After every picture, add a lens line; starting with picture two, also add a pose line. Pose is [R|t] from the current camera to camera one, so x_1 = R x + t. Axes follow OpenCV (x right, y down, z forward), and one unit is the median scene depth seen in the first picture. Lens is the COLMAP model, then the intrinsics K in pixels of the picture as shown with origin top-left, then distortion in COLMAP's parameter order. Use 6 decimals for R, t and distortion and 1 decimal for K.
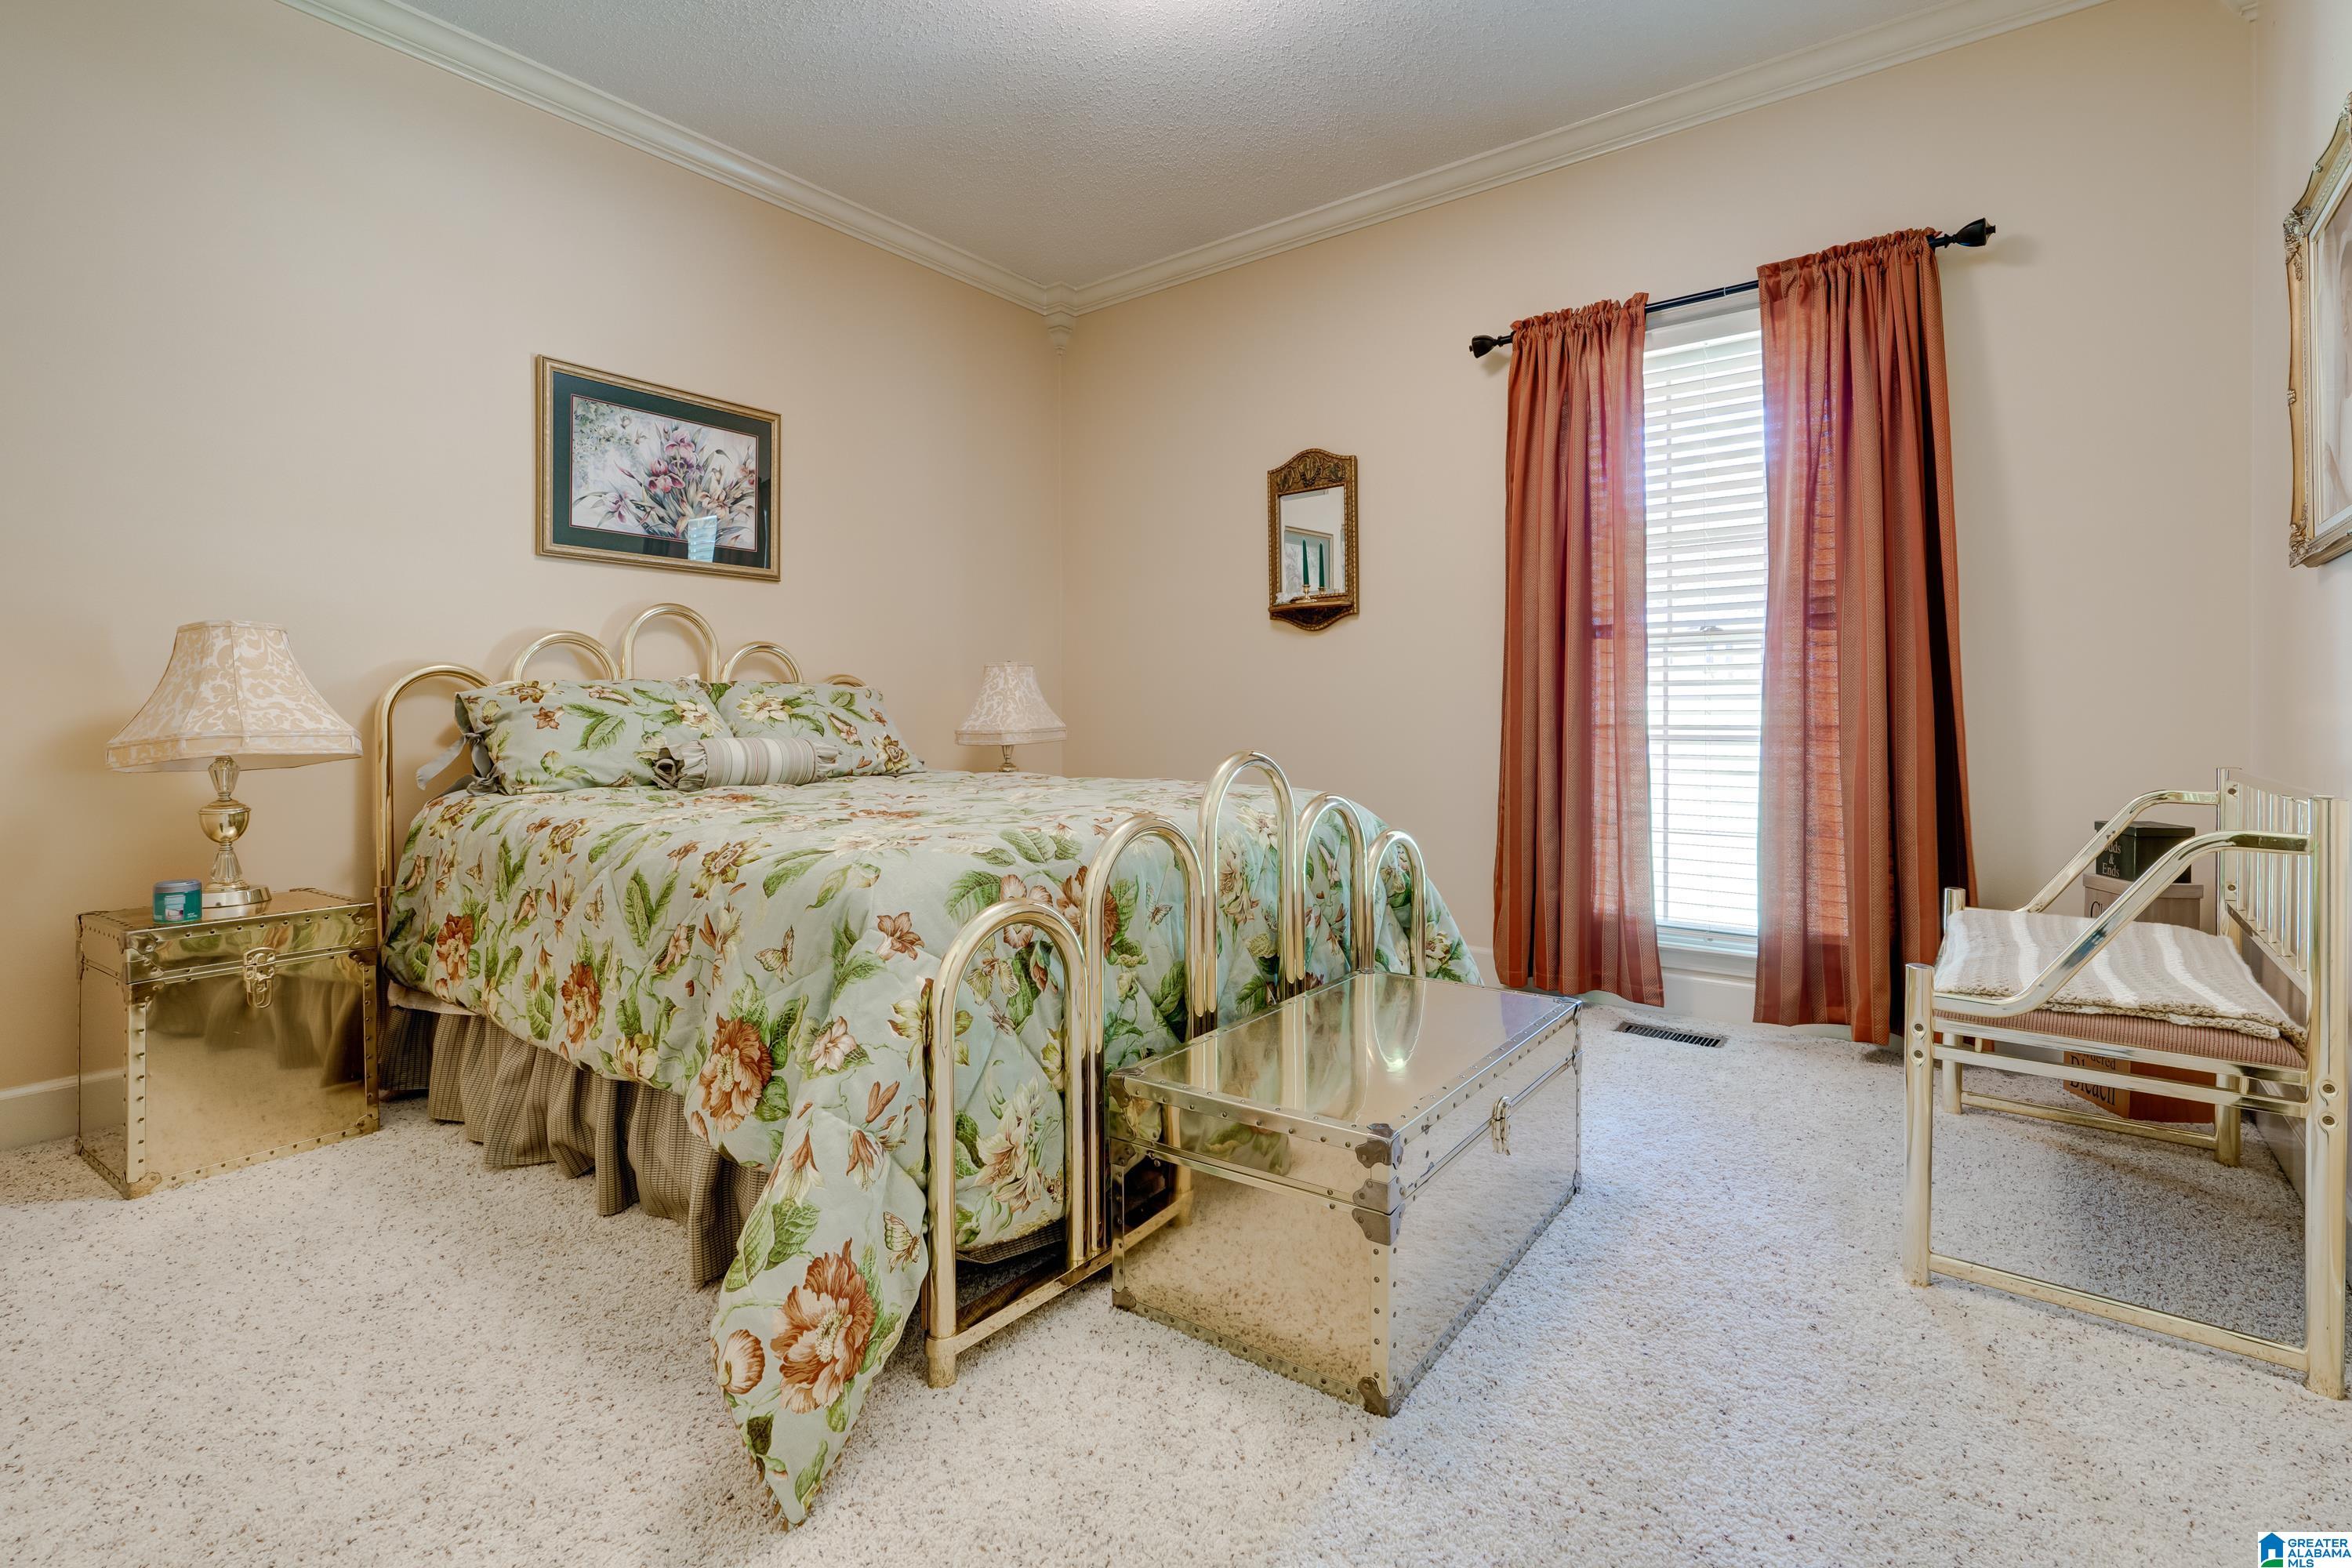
lens RADIAL K [[1074.1, 0, 1189.5], [0, 1074.1, 713.2], [0, 0, 1]] dist [-0.003818, 0.001523]
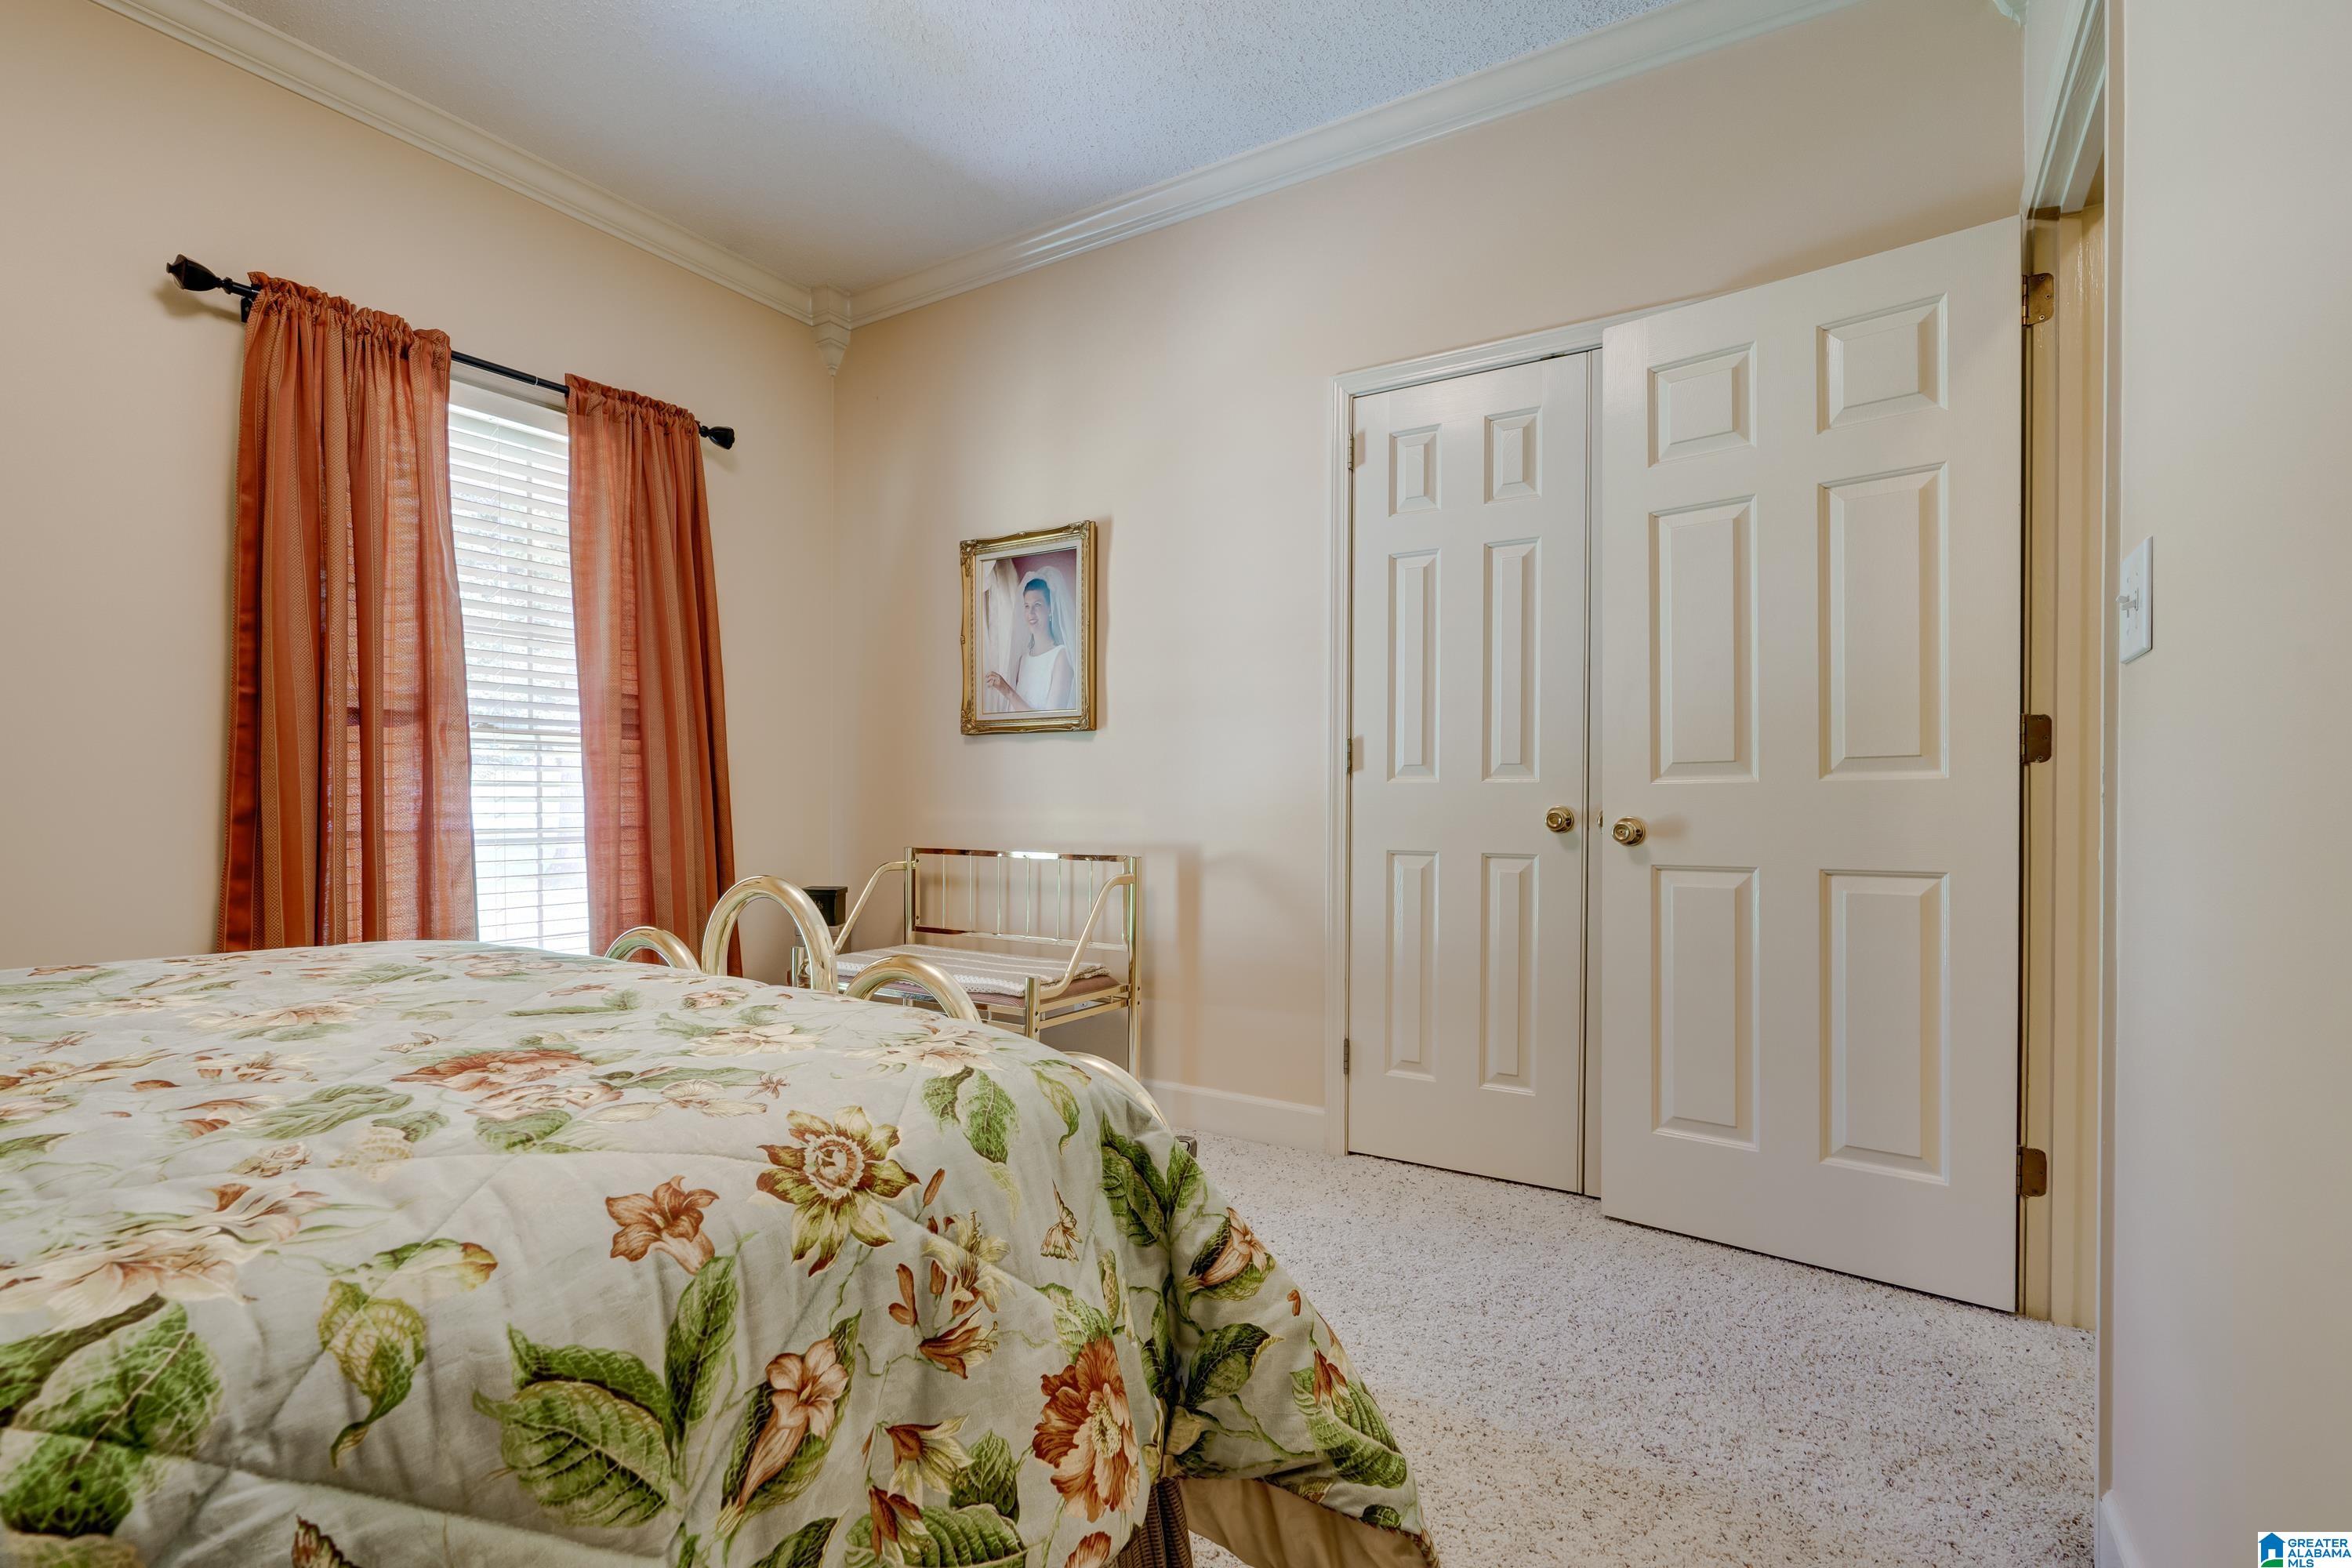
lens RADIAL K [[1074.1, 0, 1179.8], [0, 1074.1, 802.2], [0, 0, 1]] dist [-0.003818, 0.001523]
pose [[-0.072510, 0.000539, 0.997368, -0.512474], [-0.002471, 0.999997, -0.000720, -0.013209], [-0.997365, -0.002517, -0.072509, 0.492334]]
